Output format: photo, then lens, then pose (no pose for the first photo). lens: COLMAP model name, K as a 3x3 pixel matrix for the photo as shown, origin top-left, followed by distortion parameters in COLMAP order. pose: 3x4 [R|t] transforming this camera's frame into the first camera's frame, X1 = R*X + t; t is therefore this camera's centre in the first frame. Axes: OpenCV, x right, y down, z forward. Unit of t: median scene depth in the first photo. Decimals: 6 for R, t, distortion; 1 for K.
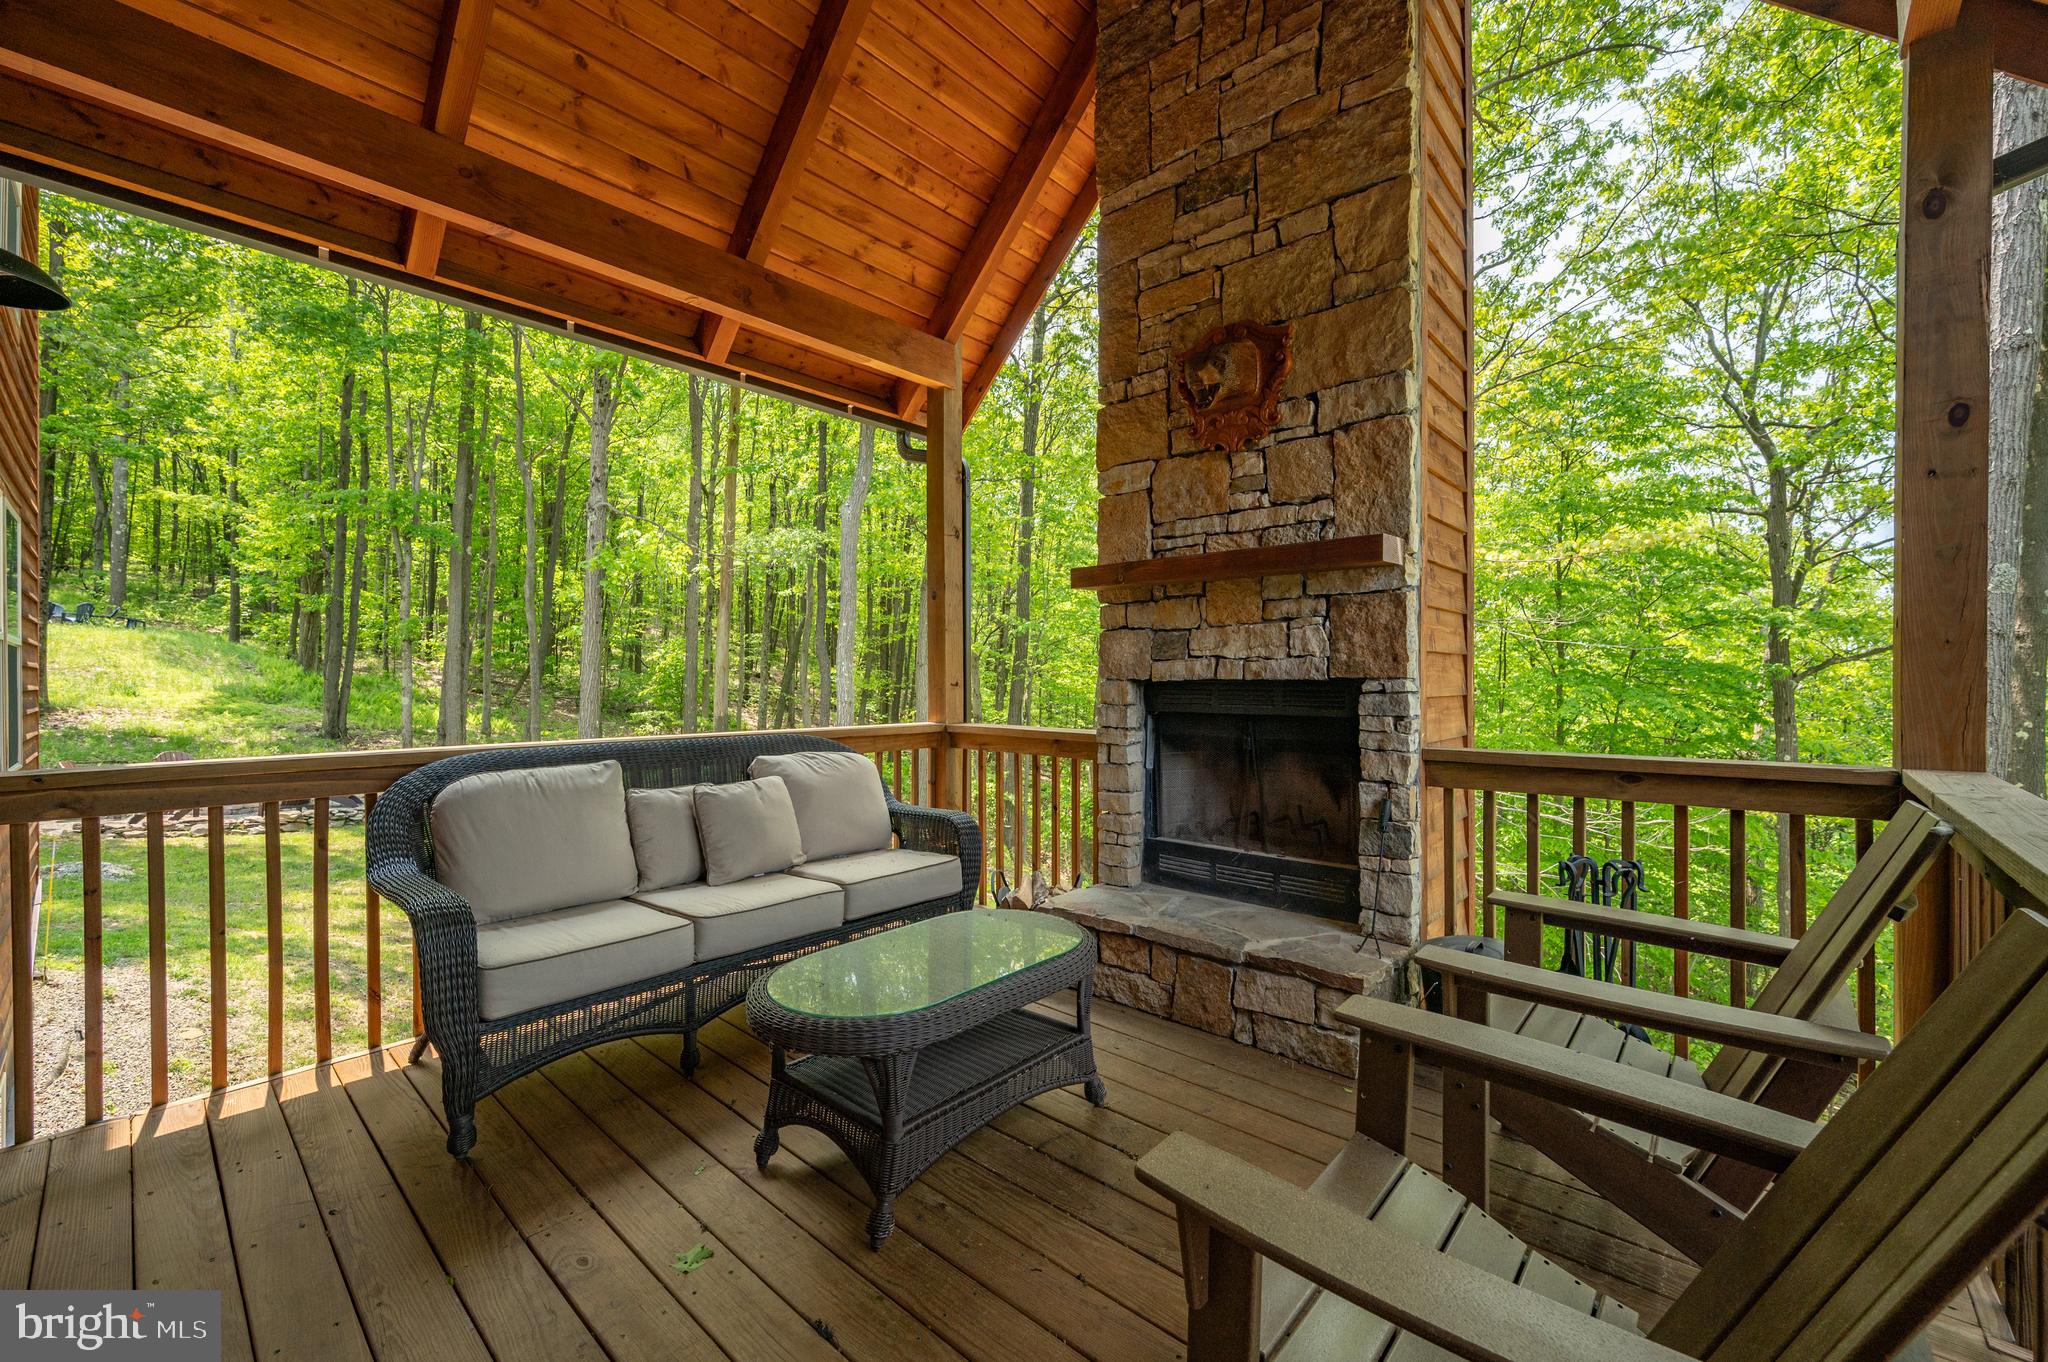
lens RADIAL K [[826.6, 0, 1024.0], [0, 826.6, 681.0], [0, 0, 1]] dist [0.002291, 0.000004]
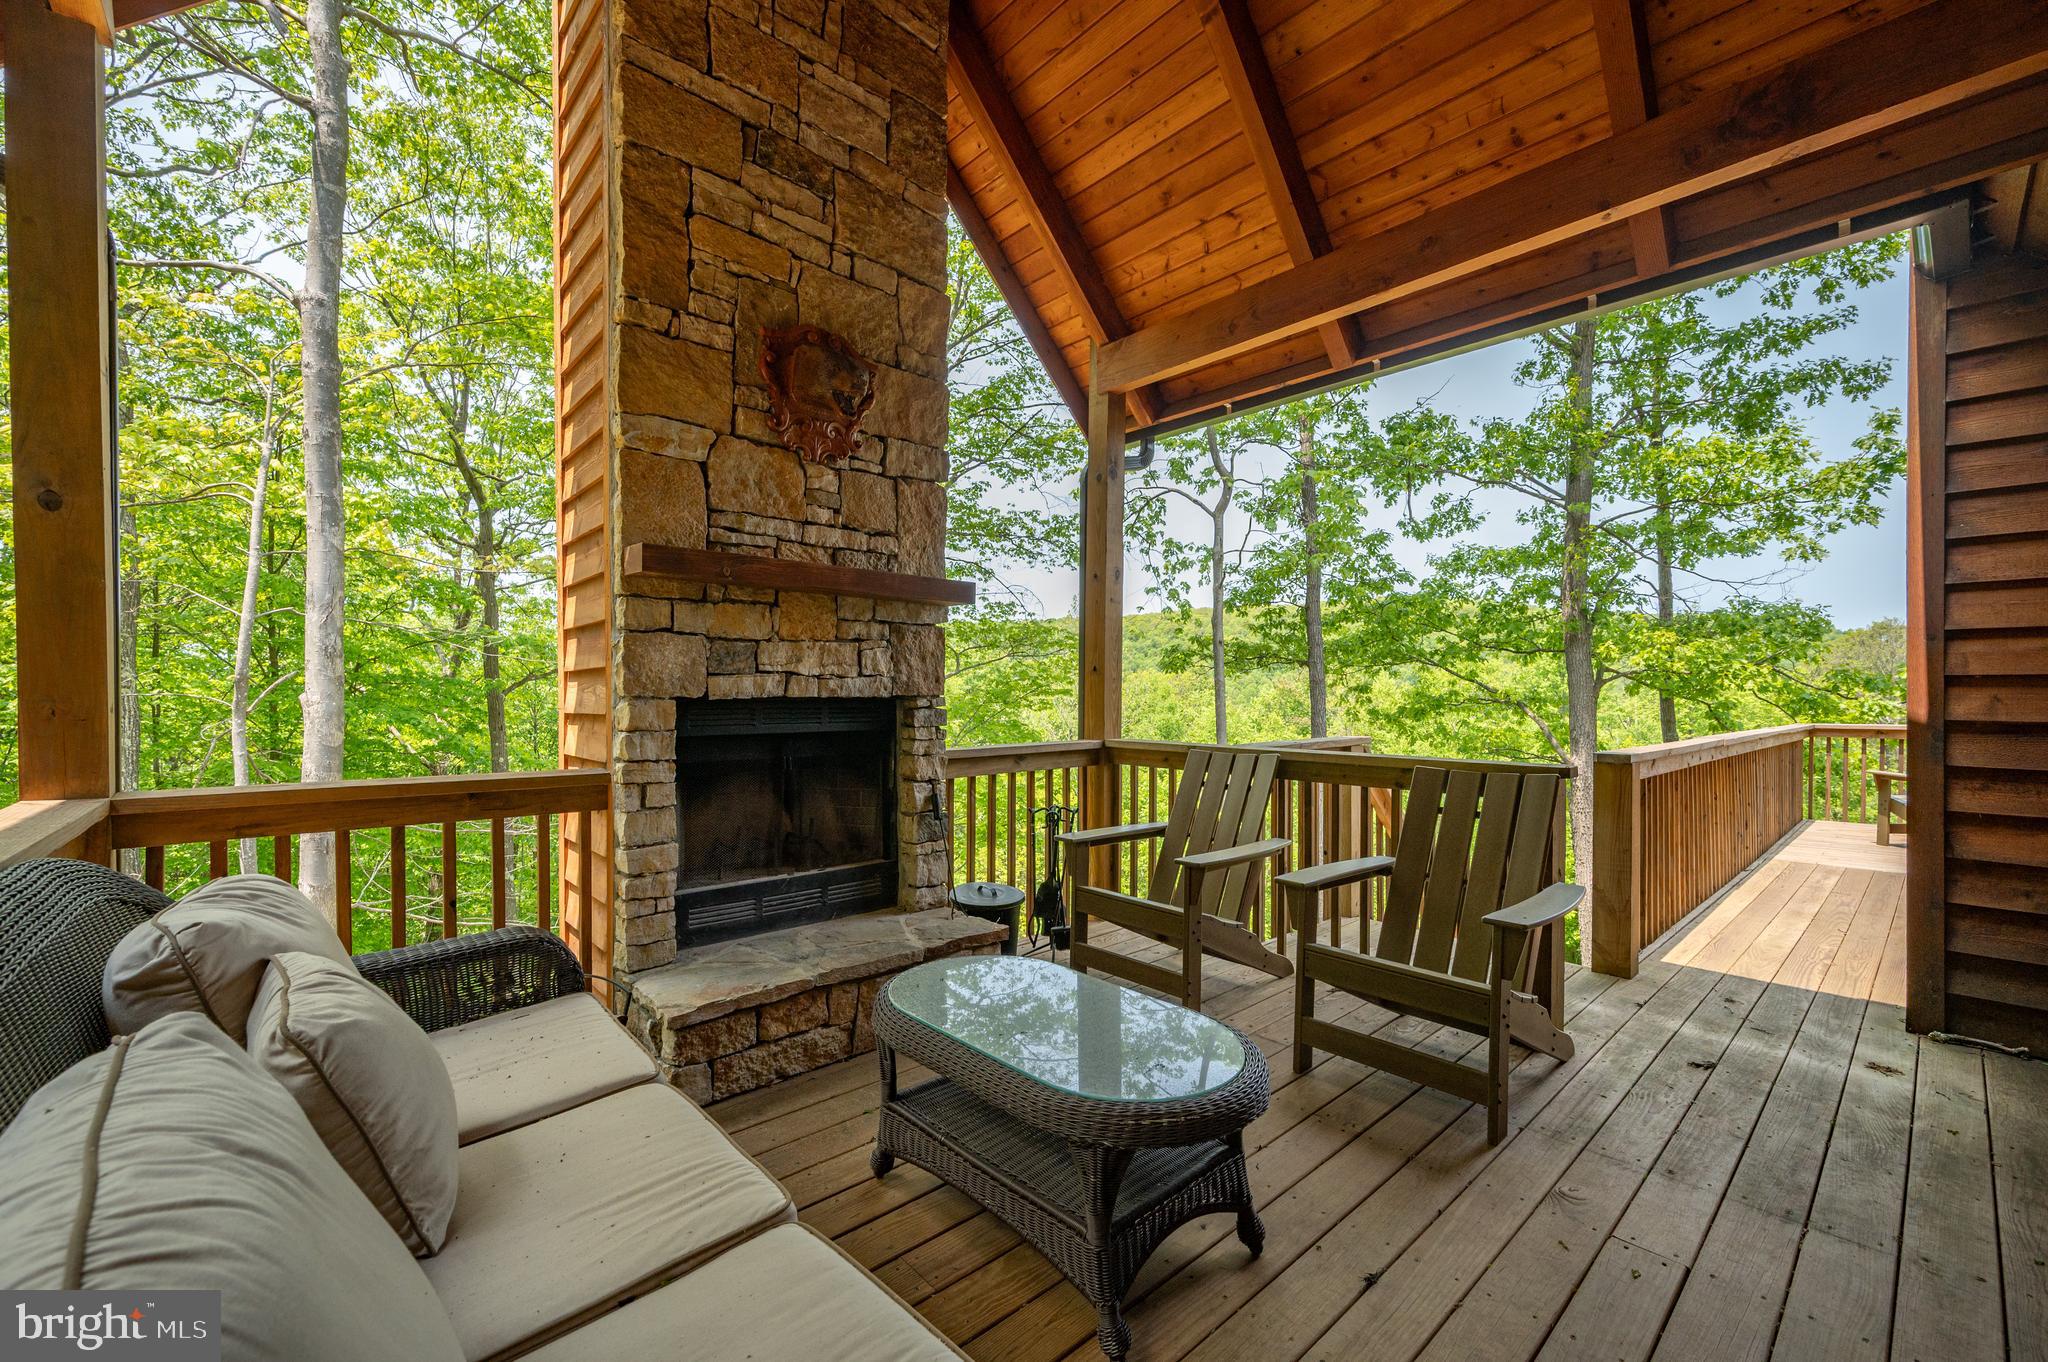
lens RADIAL K [[835.1, 0, 1021.3], [0, 835.1, 715.1], [0, 0, 1]] dist [0.008418, 0.000023]
pose [[0.106781, -0.018951, 0.994102, -0.688209], [0.006623, 0.999810, 0.018349, 0.002638], [-0.994261, 0.004625, 0.106886, 0.649194]]
